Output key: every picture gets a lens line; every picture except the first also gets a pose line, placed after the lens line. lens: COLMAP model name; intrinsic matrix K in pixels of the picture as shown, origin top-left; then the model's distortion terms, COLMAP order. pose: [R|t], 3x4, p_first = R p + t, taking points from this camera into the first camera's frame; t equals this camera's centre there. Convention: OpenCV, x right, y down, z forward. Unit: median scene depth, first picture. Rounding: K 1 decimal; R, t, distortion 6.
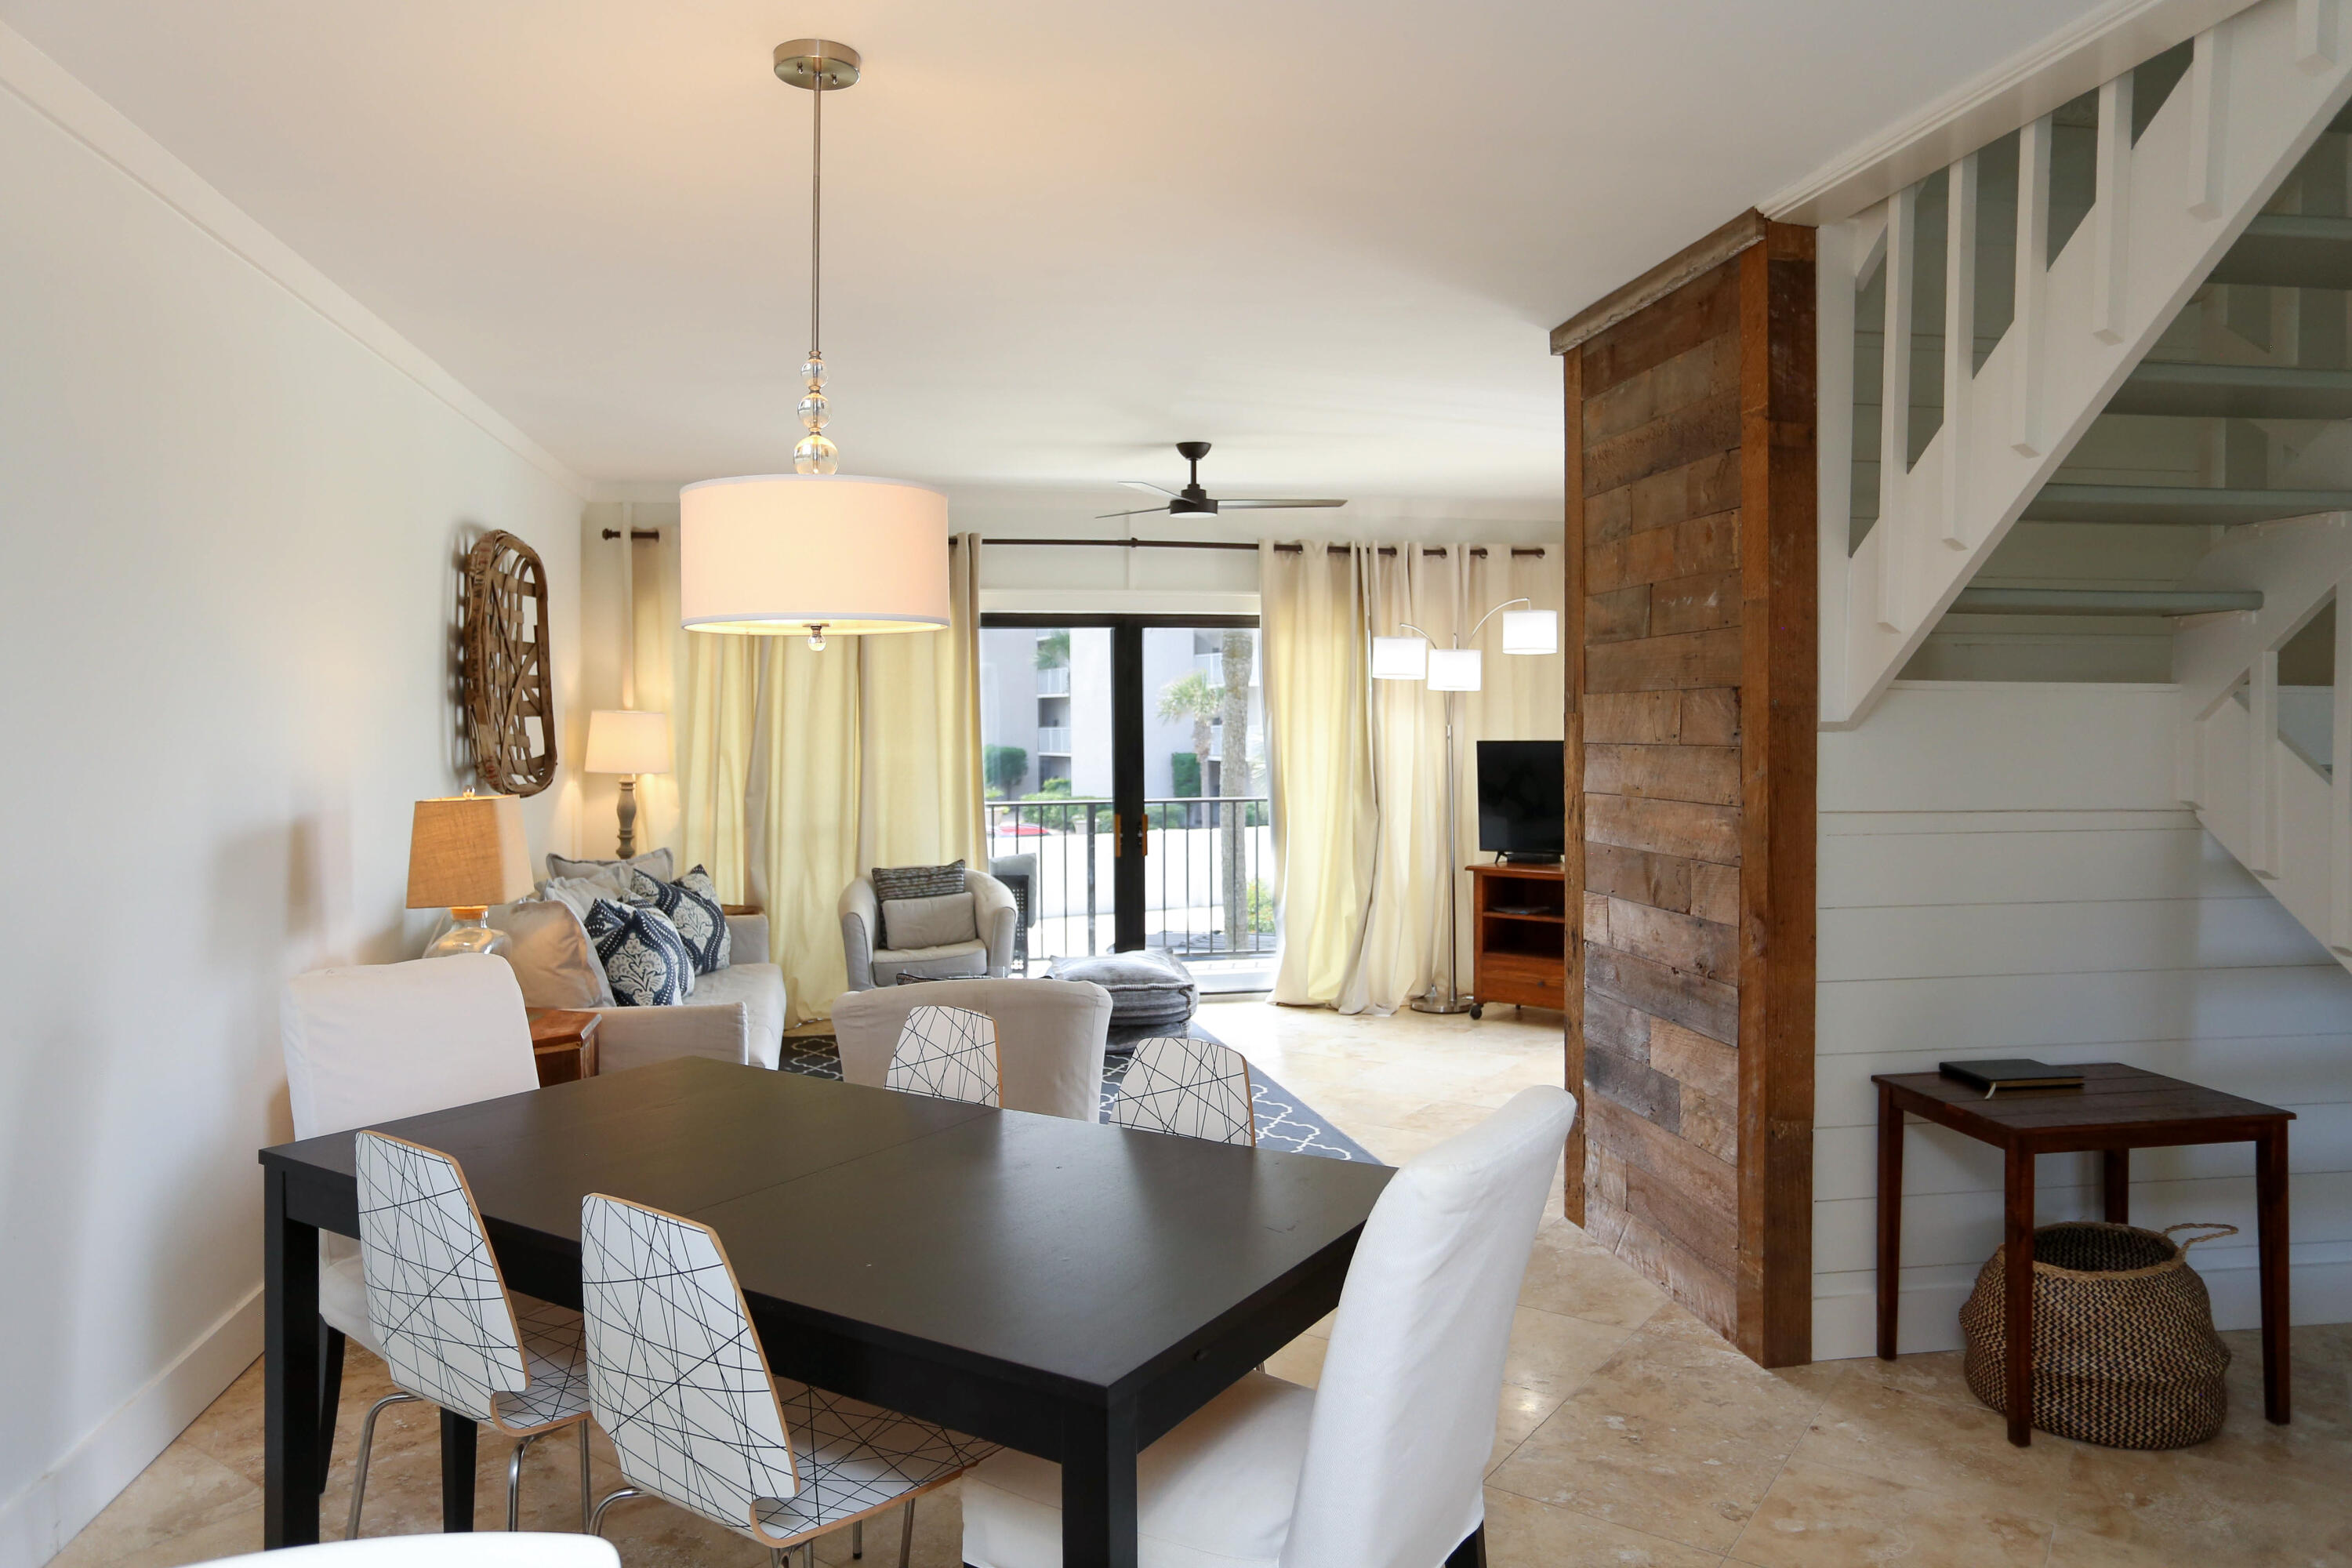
lens RADIAL K [[1584.1, 0, 1138.9], [0, 1584.1, 752.2], [0, 0, 1]] dist [-0.081452, 0.084162]
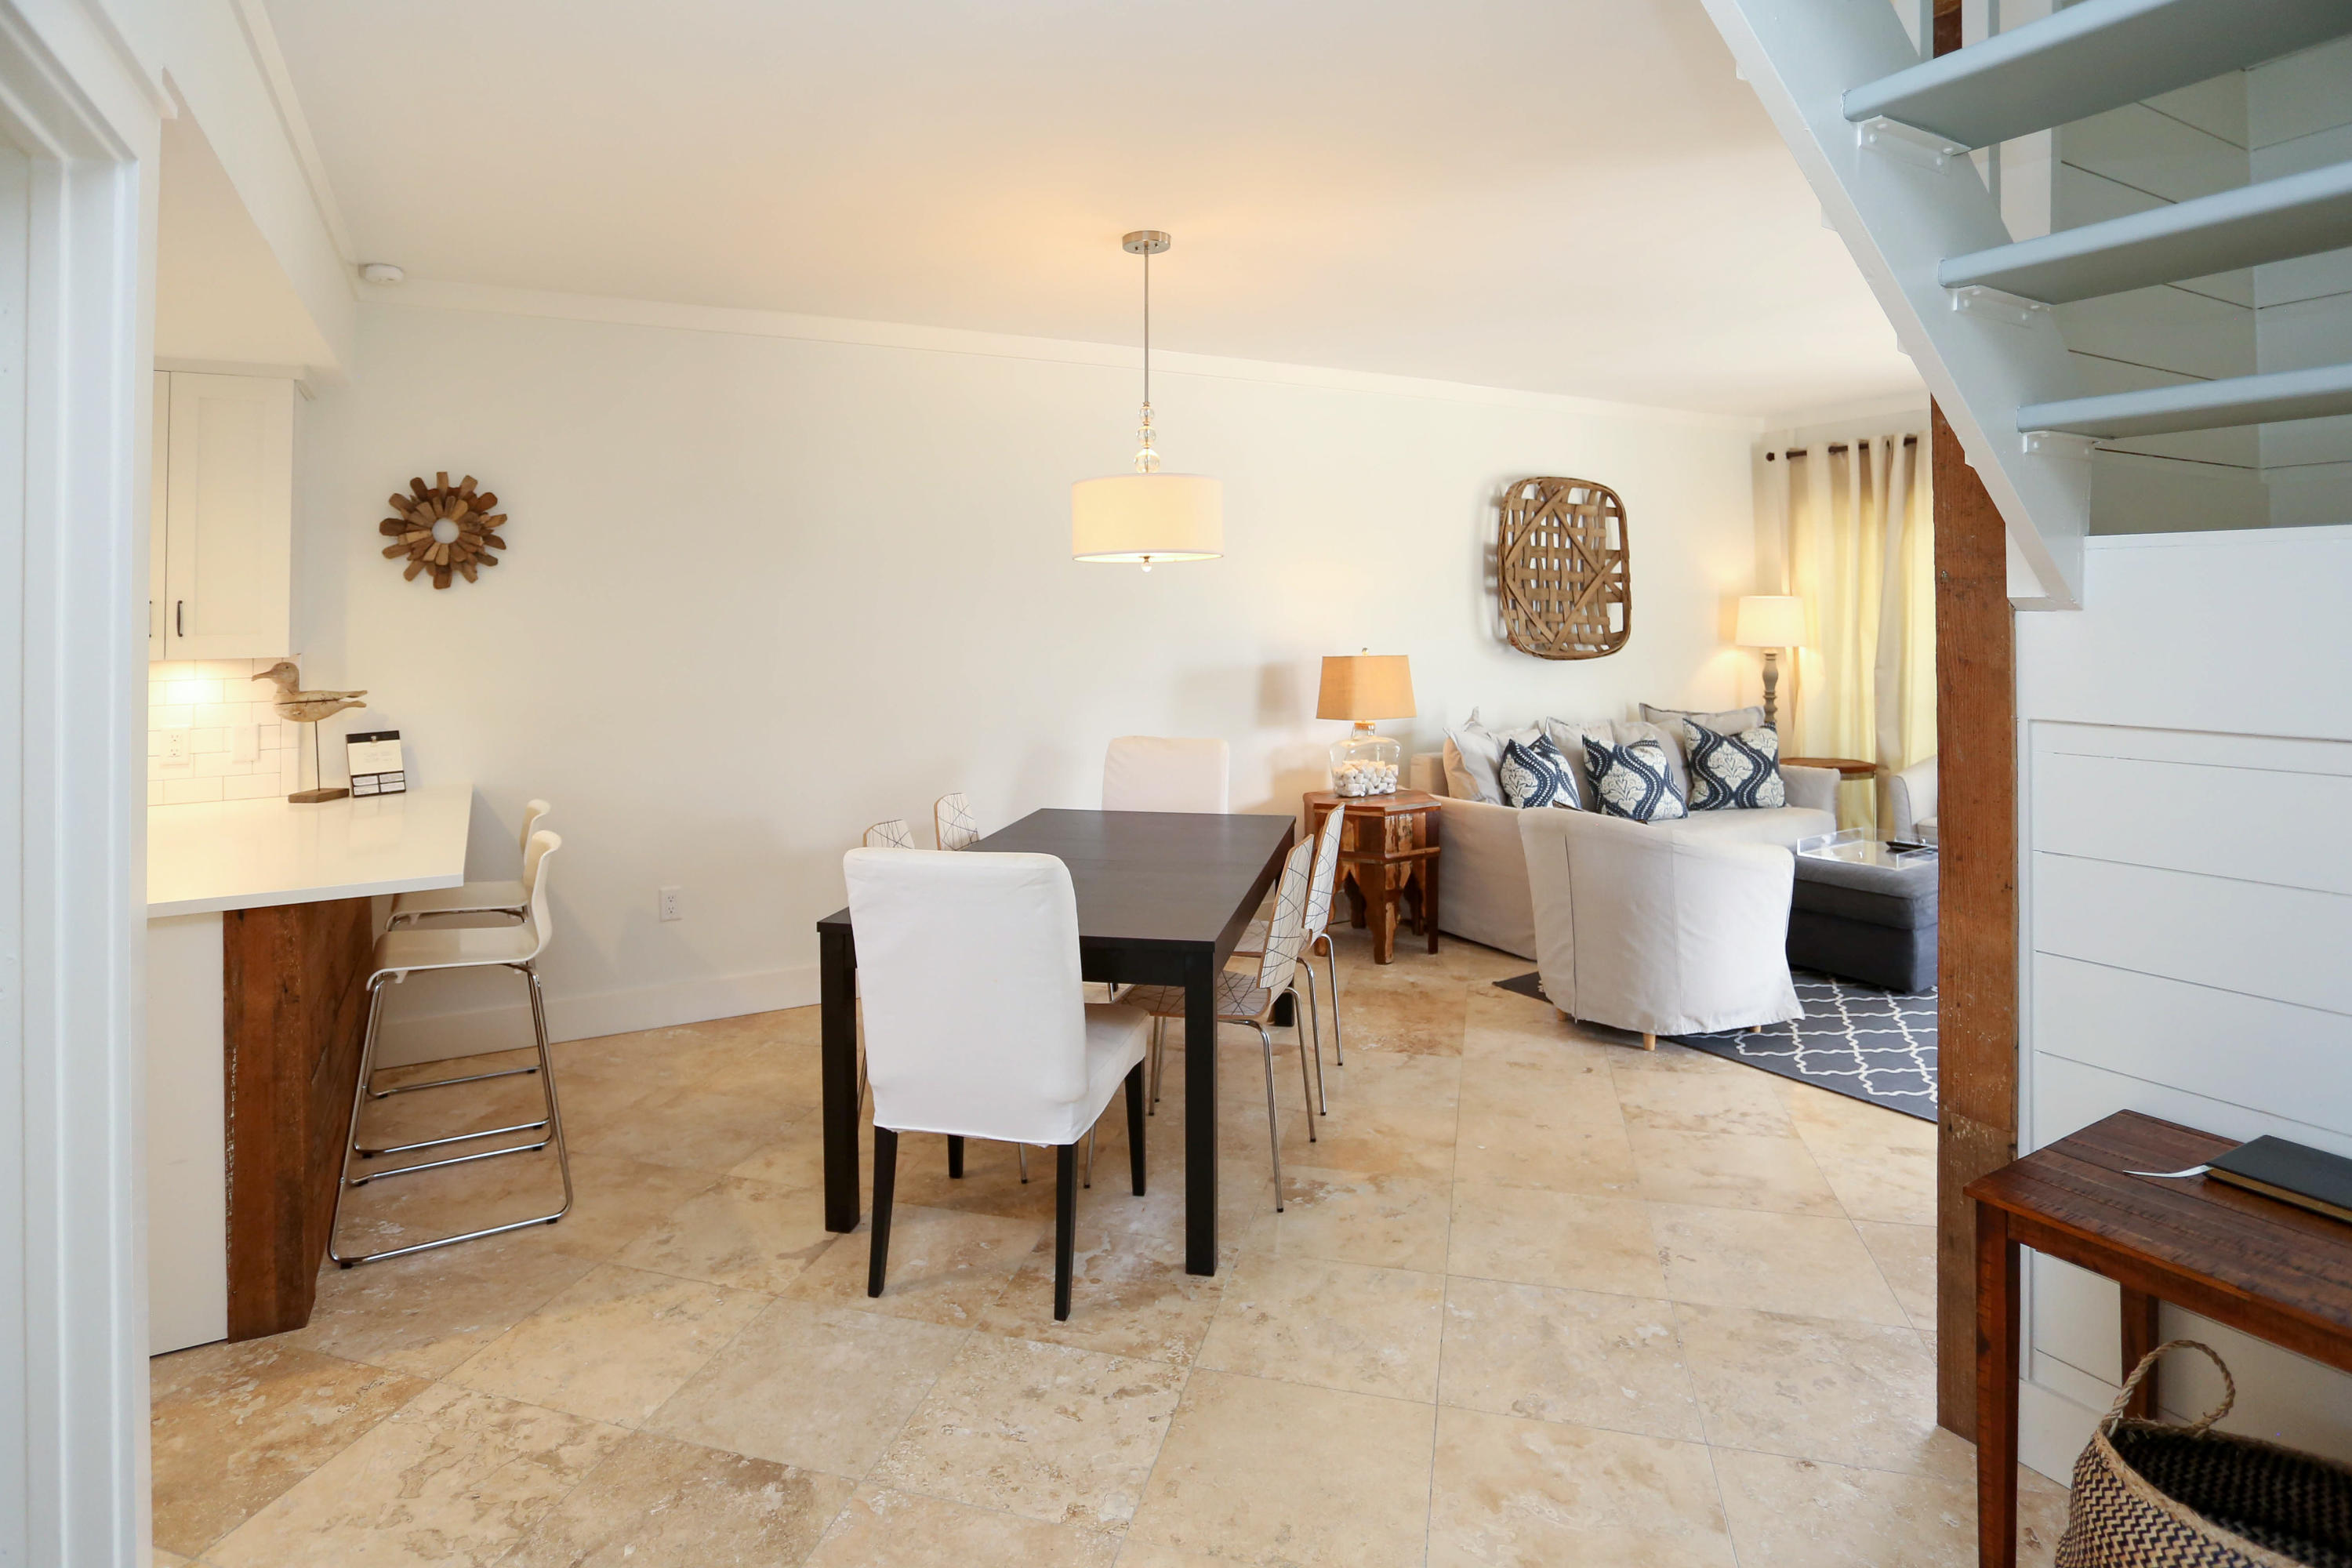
lens RADIAL K [[1217.0, 0, 1126.9], [0, 1217.0, 583.5], [0, 0, 1]] dist [-0.060615, 0.019812]
pose [[0.327190, -0.026075, -0.944599, 0.456244], [-0.009377, 0.999480, -0.030838, -0.002819], [0.944912, 0.018948, 0.326776, 0.226512]]
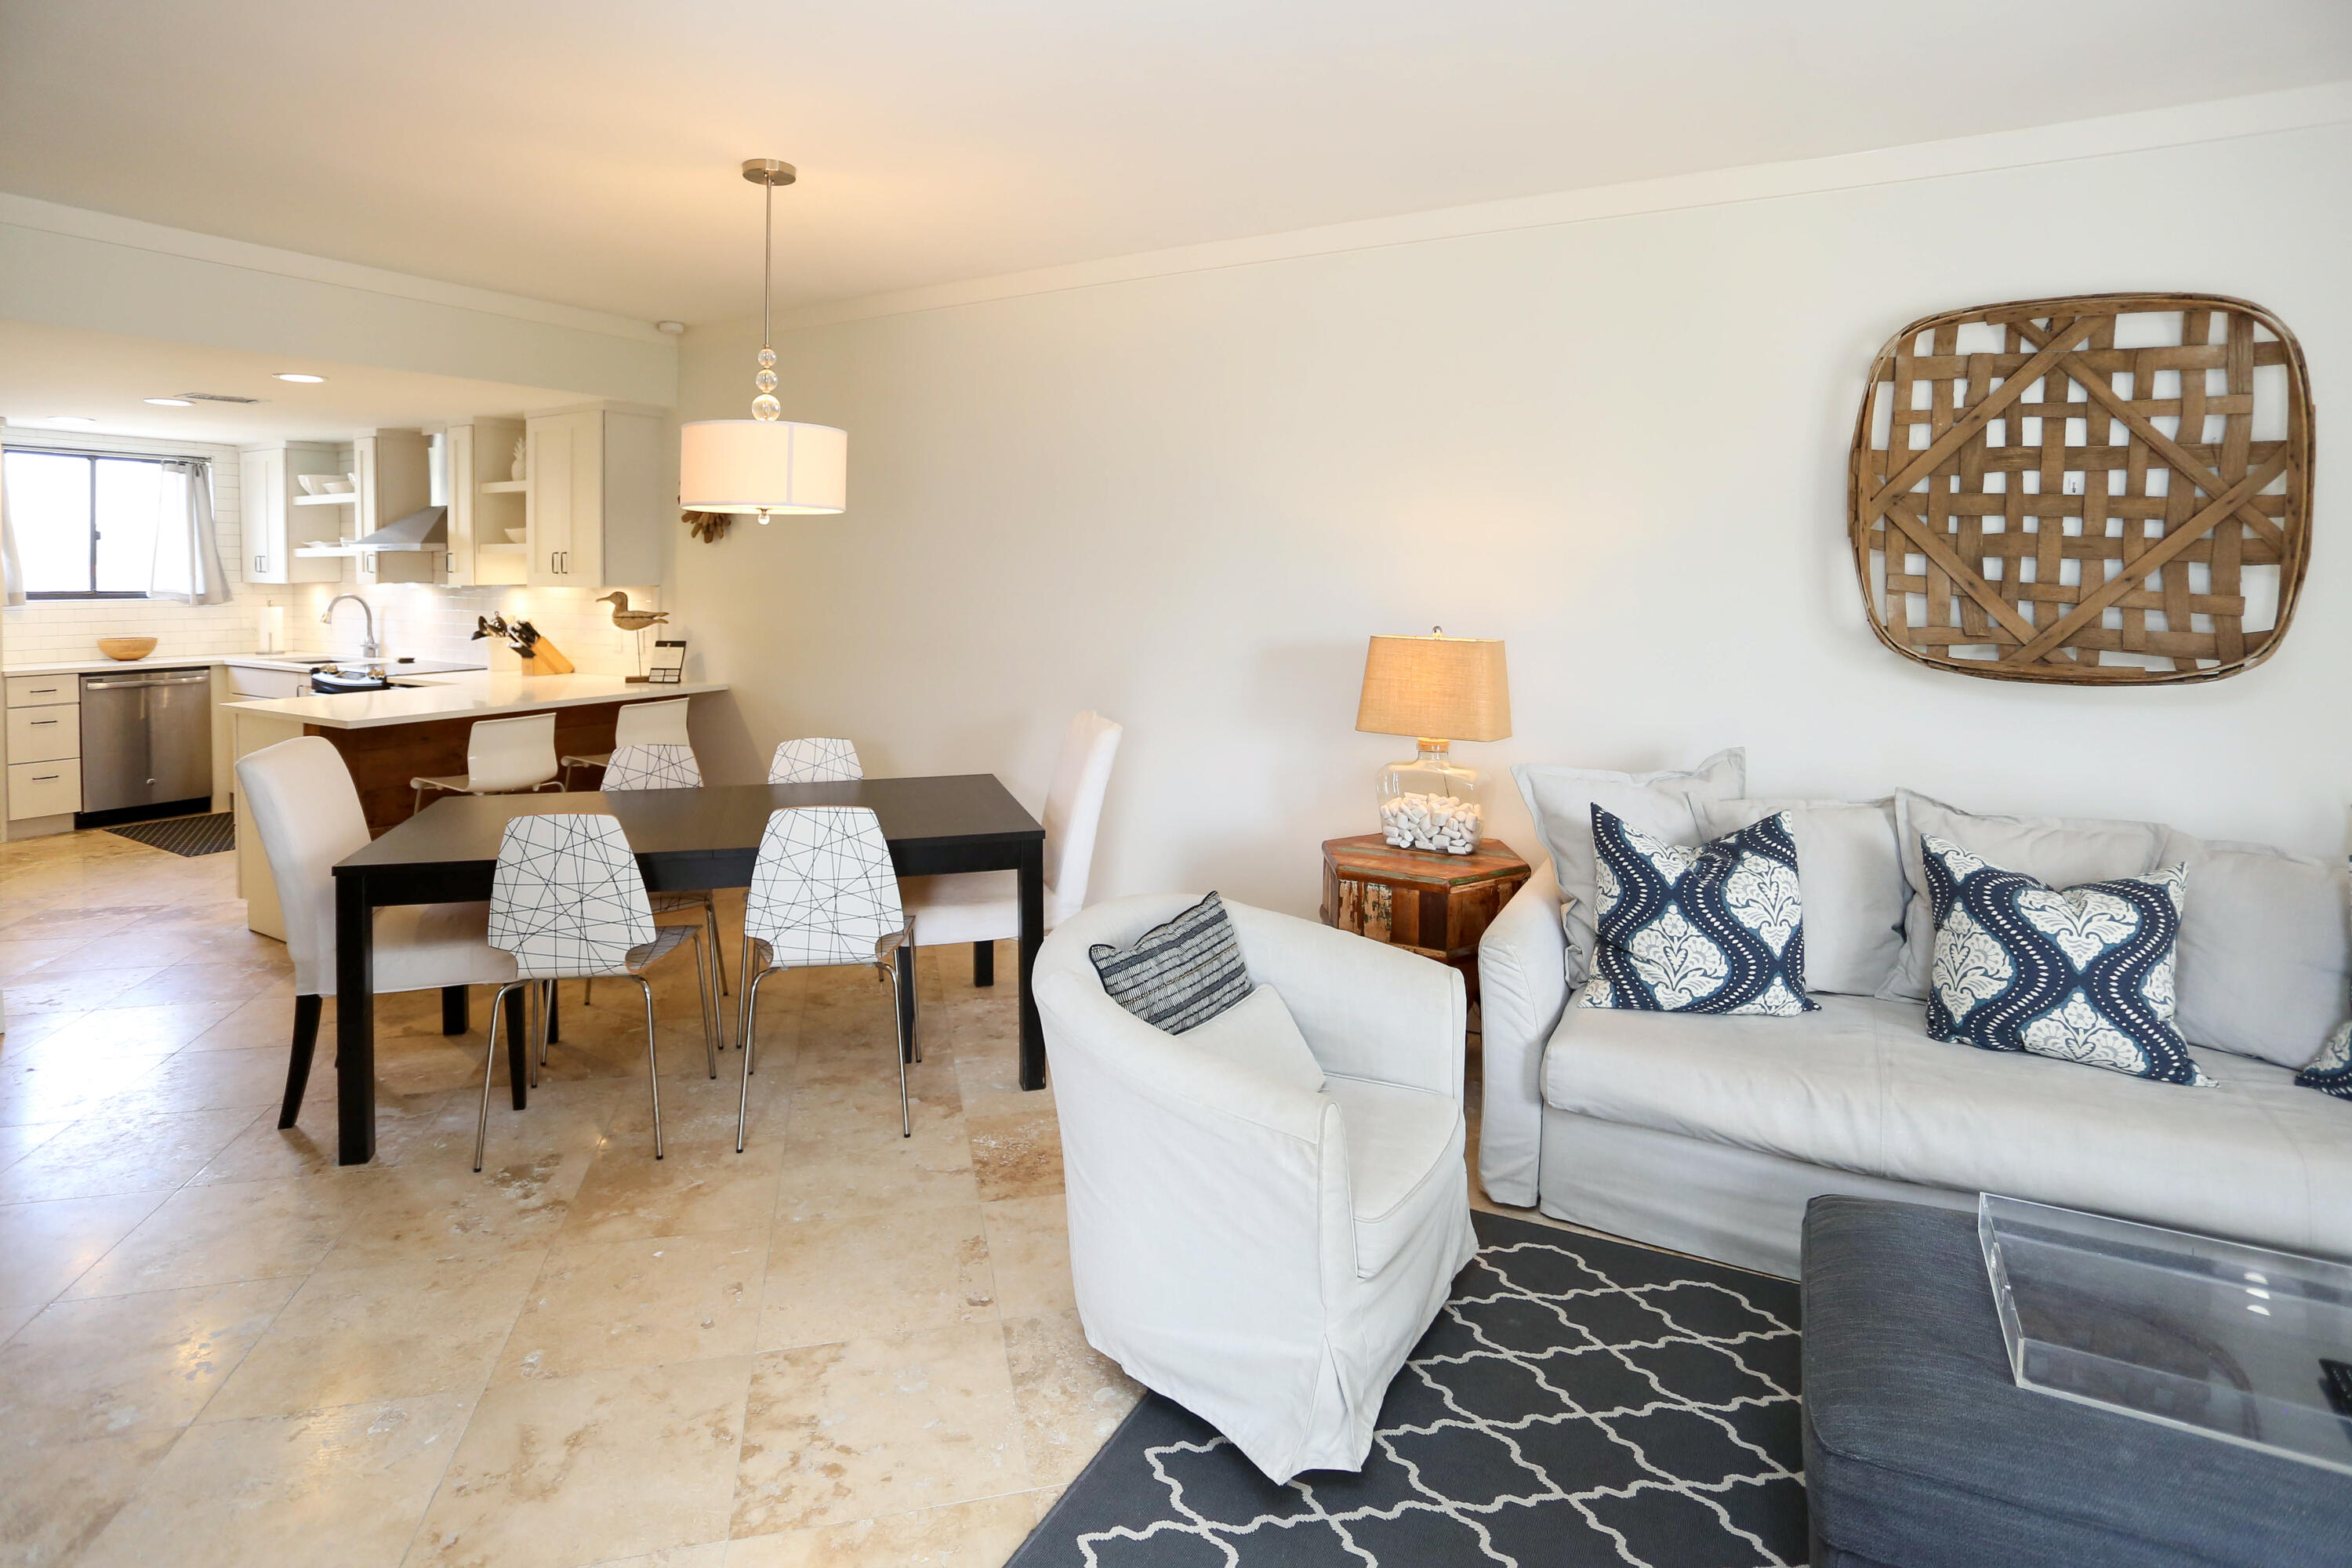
lens RADIAL K [[1194.6, 0, 1163.3], [0, 1194.6, 596.5], [0, 0, 1]] dist [-0.076026, 0.025851]
pose [[-0.634793, 0.018996, -0.772449, 0.209328], [-0.019965, 0.998961, 0.040973, -0.018998], [0.772425, 0.041431, -0.633754, 0.896939]]
